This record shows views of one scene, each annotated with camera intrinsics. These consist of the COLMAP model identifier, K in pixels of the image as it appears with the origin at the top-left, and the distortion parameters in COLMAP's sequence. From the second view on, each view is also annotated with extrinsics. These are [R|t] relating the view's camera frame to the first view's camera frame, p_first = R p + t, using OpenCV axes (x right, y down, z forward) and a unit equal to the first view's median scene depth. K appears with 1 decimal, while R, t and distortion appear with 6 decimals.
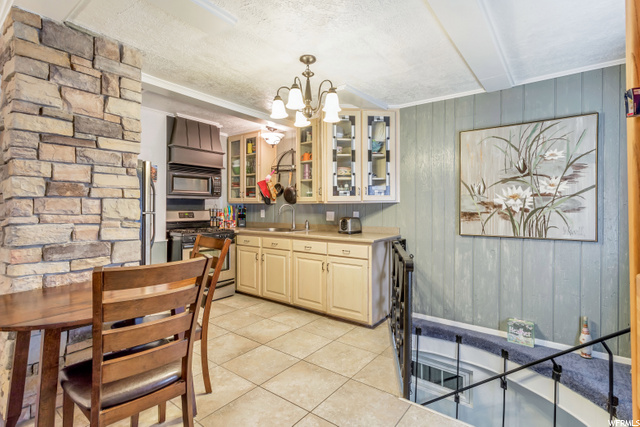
lens RADIAL K [[309.8, 0, 324.3], [0, 309.8, 214.8], [0, 0, 1]] dist [0.003388, 0.000924]
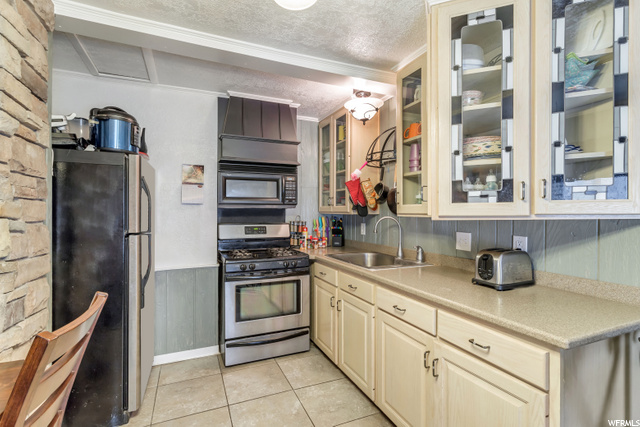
lens RADIAL K [[309.8, 0, 324.3], [0, 309.8, 214.8], [0, 0, 1]] dist [0.003388, 0.000924]
pose [[0.867314, 0.007014, -0.497712, 0.079021], [-0.014177, 0.999843, -0.010613, -0.033121], [0.497560, 0.016261, 0.867277, 0.468590]]
